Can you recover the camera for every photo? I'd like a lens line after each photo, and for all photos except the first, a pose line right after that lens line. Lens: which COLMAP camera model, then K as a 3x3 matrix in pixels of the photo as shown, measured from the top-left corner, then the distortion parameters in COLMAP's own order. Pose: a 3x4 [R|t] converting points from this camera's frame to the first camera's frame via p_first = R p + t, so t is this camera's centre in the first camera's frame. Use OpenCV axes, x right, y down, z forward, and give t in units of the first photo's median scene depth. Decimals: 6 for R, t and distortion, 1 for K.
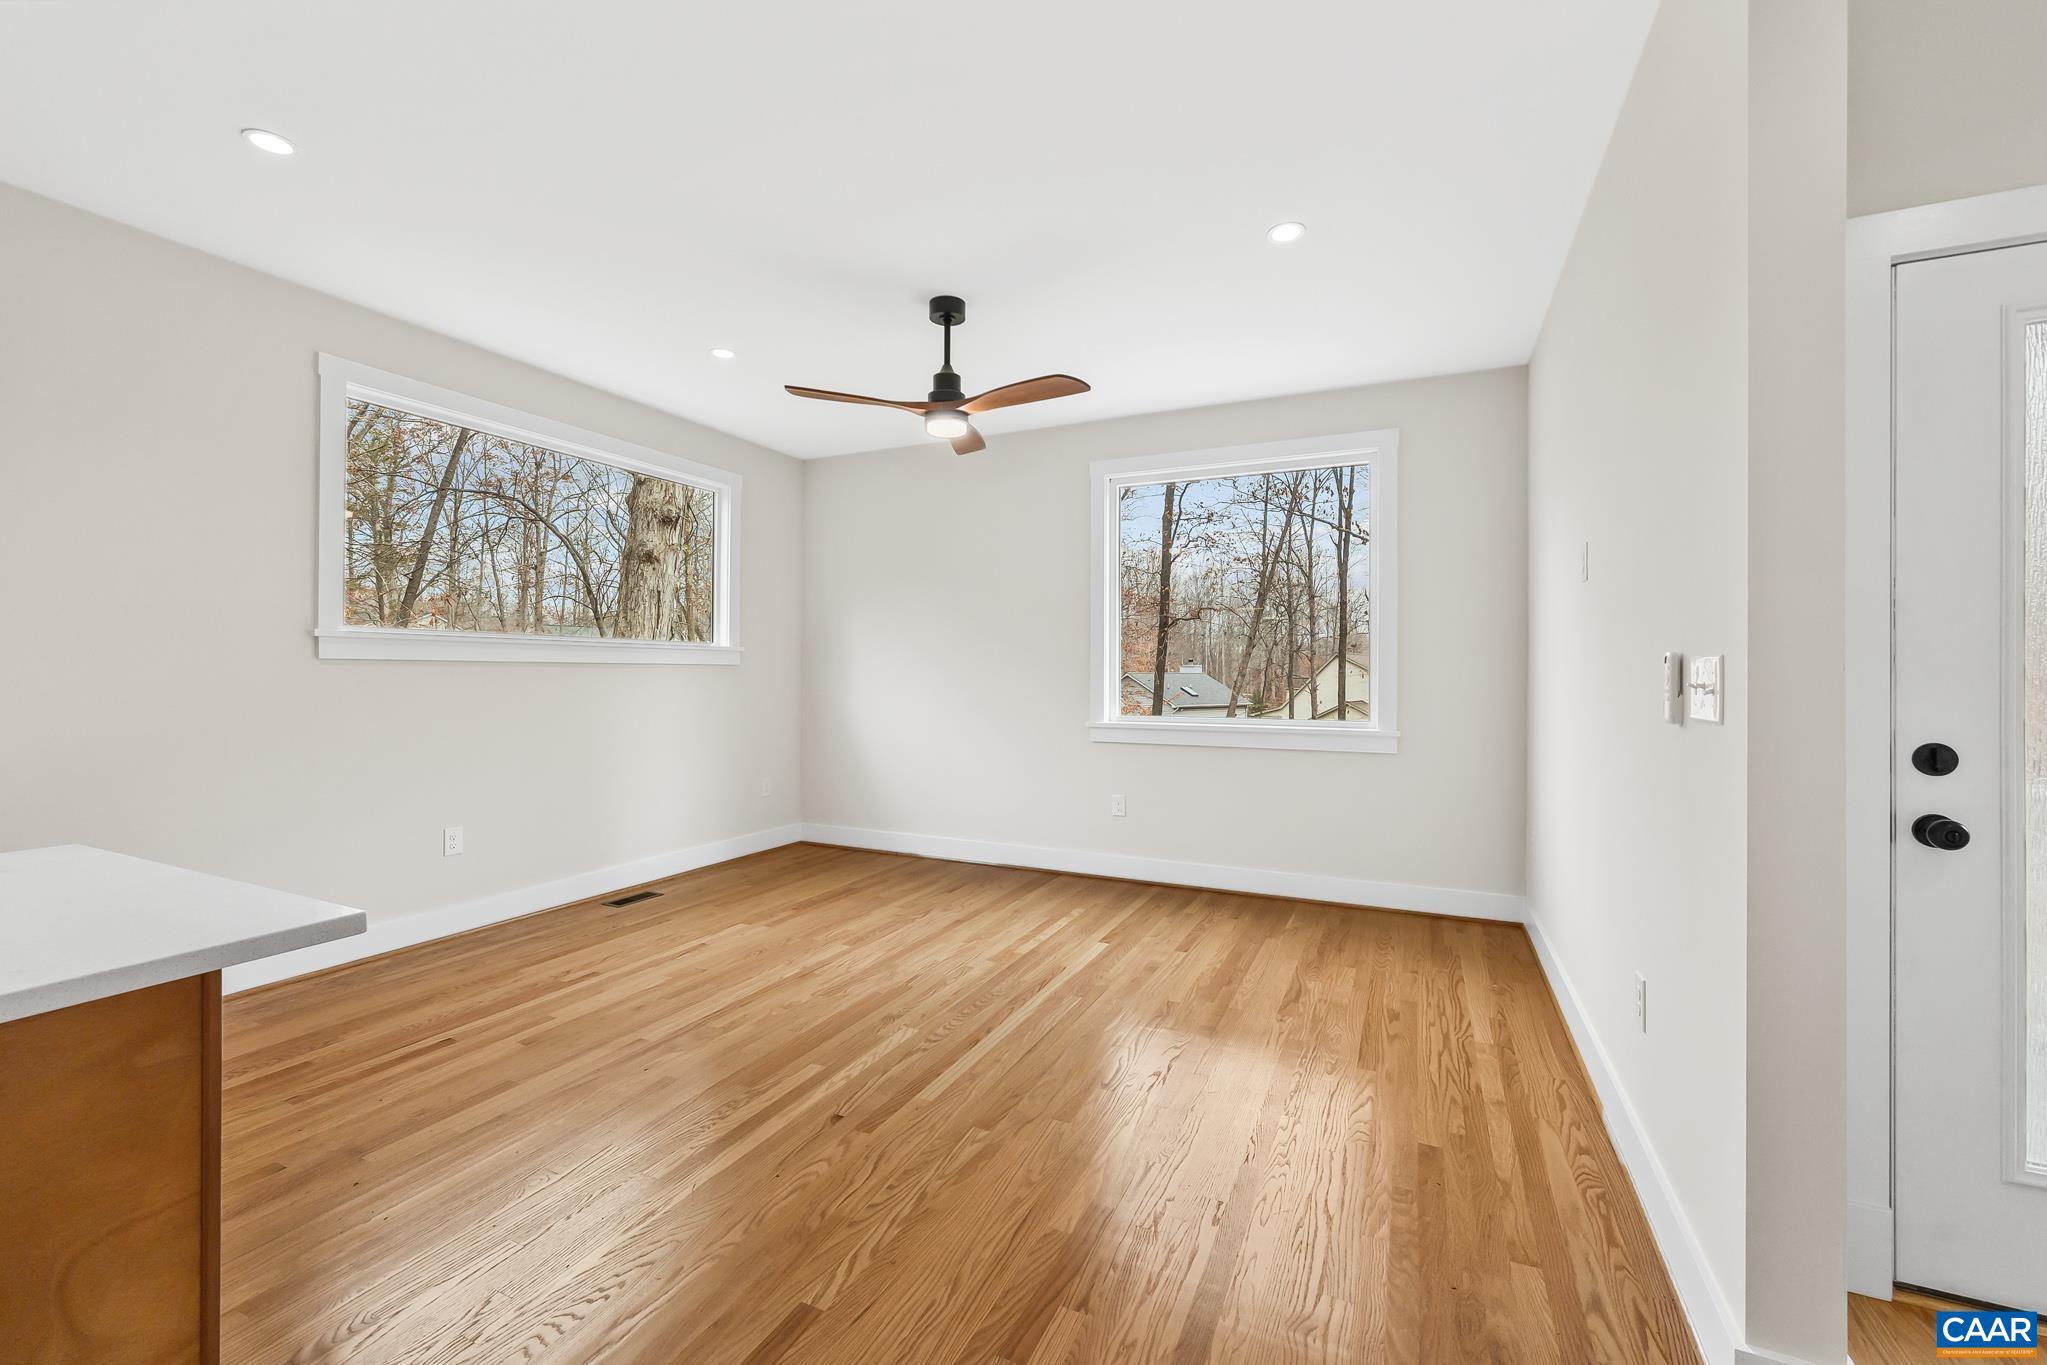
lens RADIAL K [[879.8, 0, 1015.9], [0, 879.8, 672.5], [0, 0, 1]] dist [-0.000049, -0.000123]
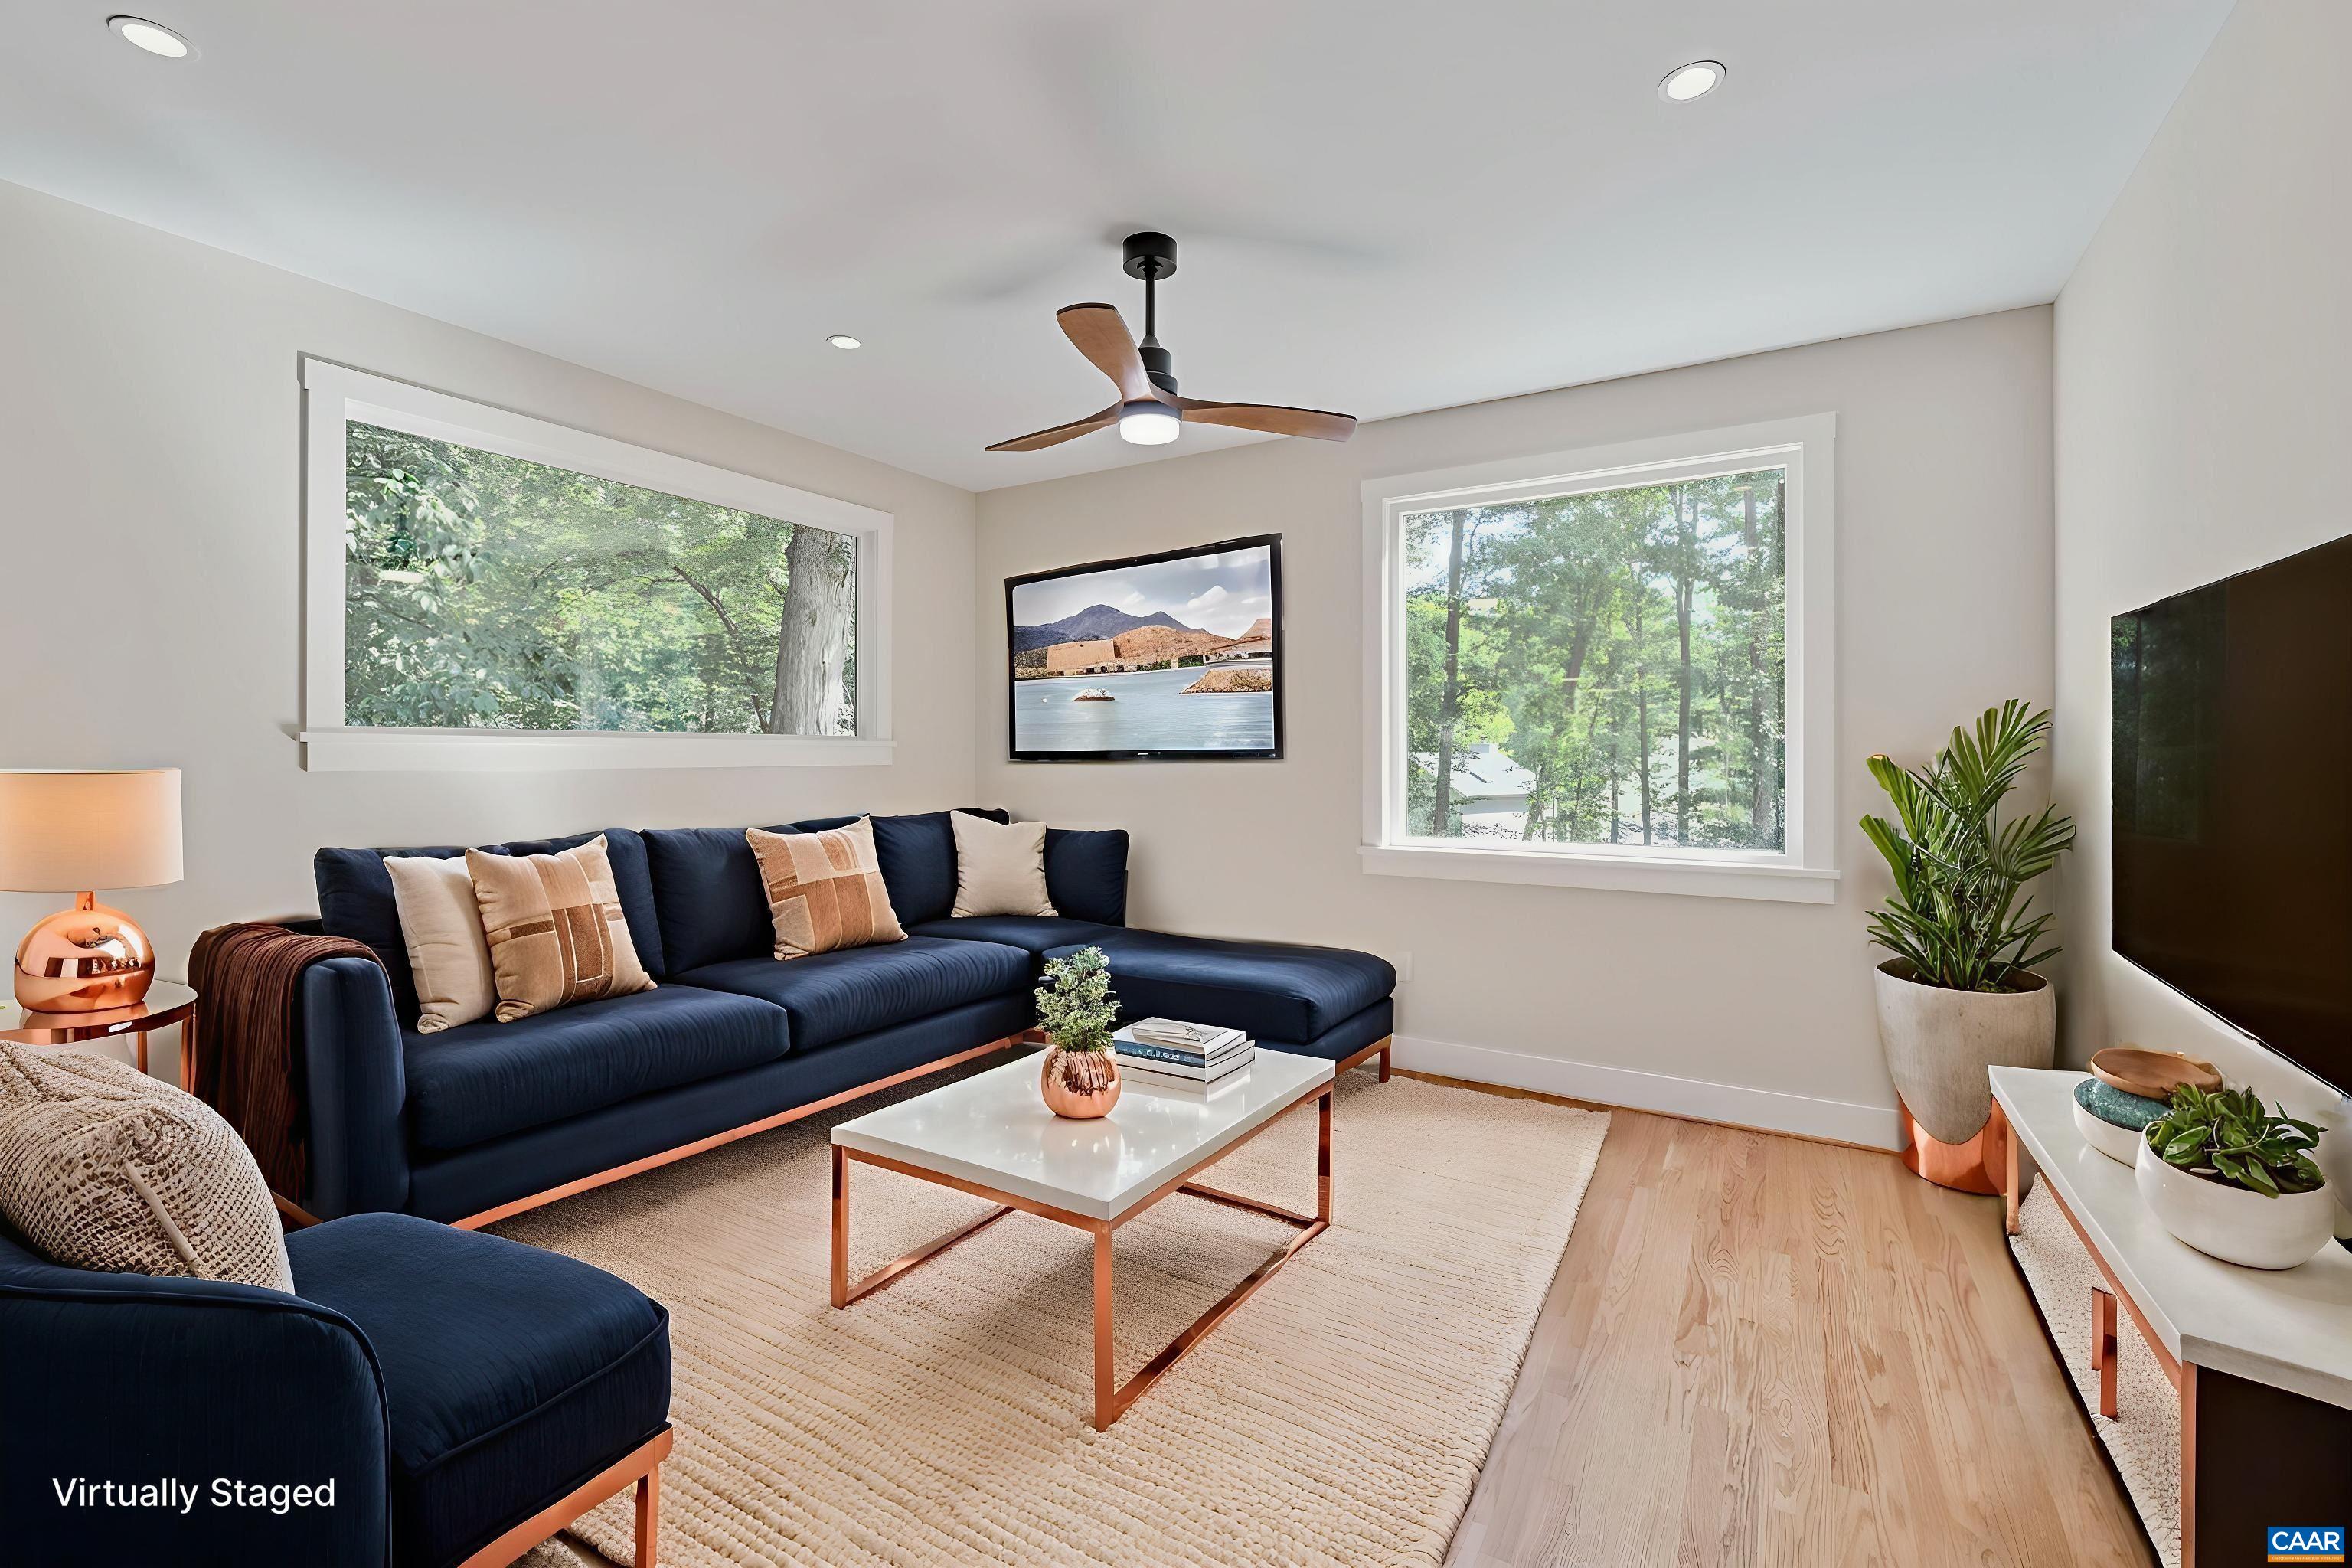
lens RADIAL K [[1049.9, 0, 1167.0], [0, 1049.9, 754.1], [0, 0, 1]] dist [-0.002163, -0.000250]
pose [[0.995522, -0.004350, -0.094433, 0.010066], [0.004712, 0.999982, 0.003612, -0.032141], [0.094416, -0.004041, 0.995525, 0.200676]]
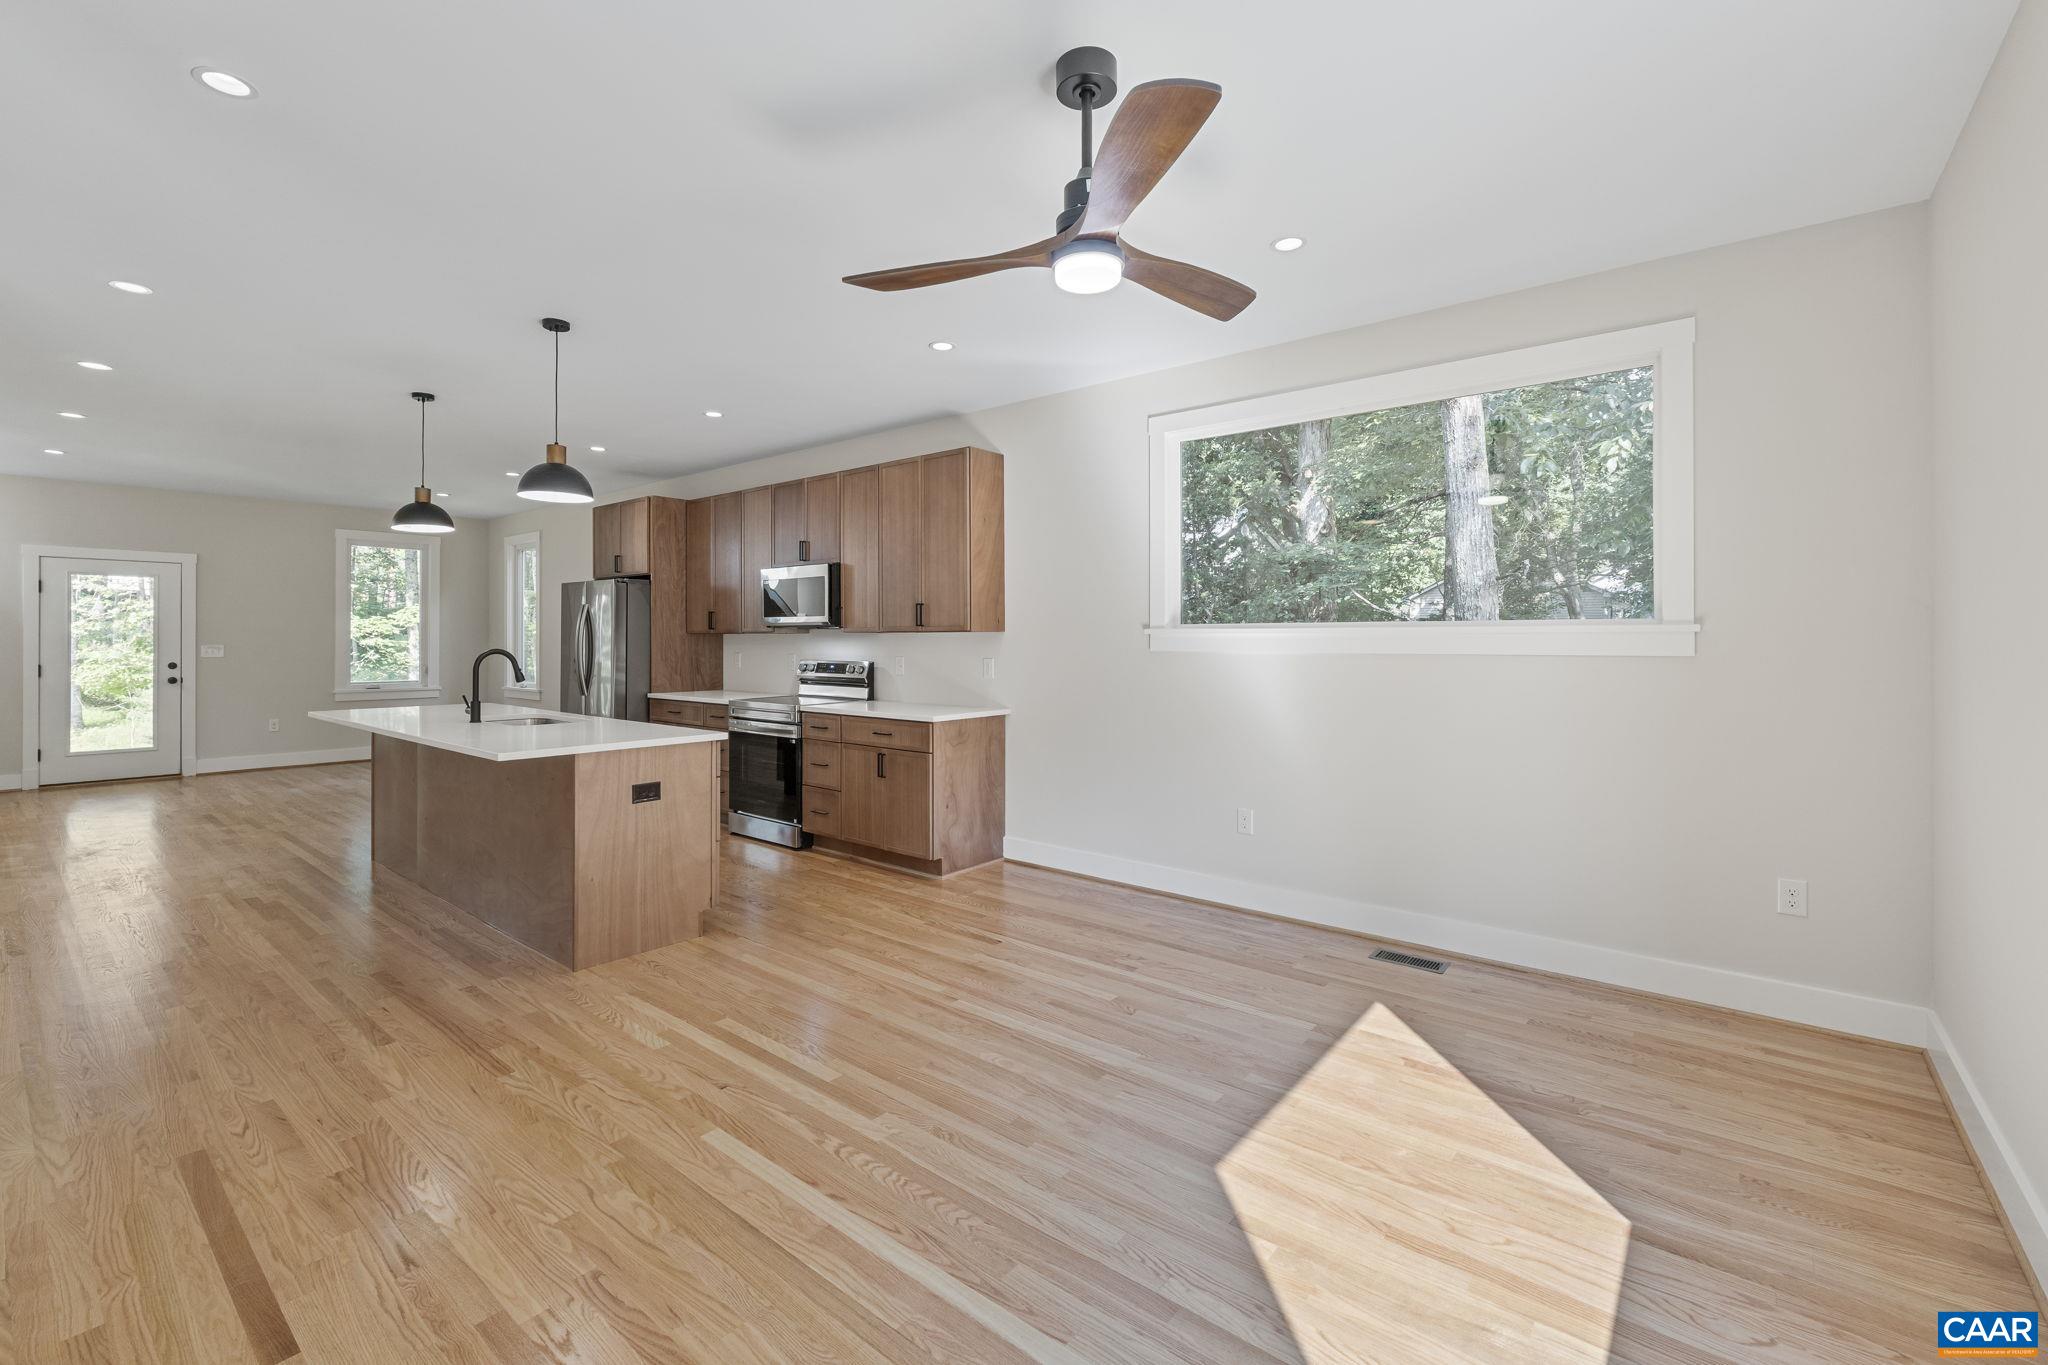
lens RADIAL K [[880.2, 0, 1016.4], [0, 880.2, 672.5], [0, 0, 1]] dist [-0.000049, -0.000123]
pose [[-0.267182, 0.027732, -0.963247, 0.518989], [0.001131, 0.999594, 0.028465, -0.020880], [0.963645, 0.006516, -0.267105, 1.169639]]
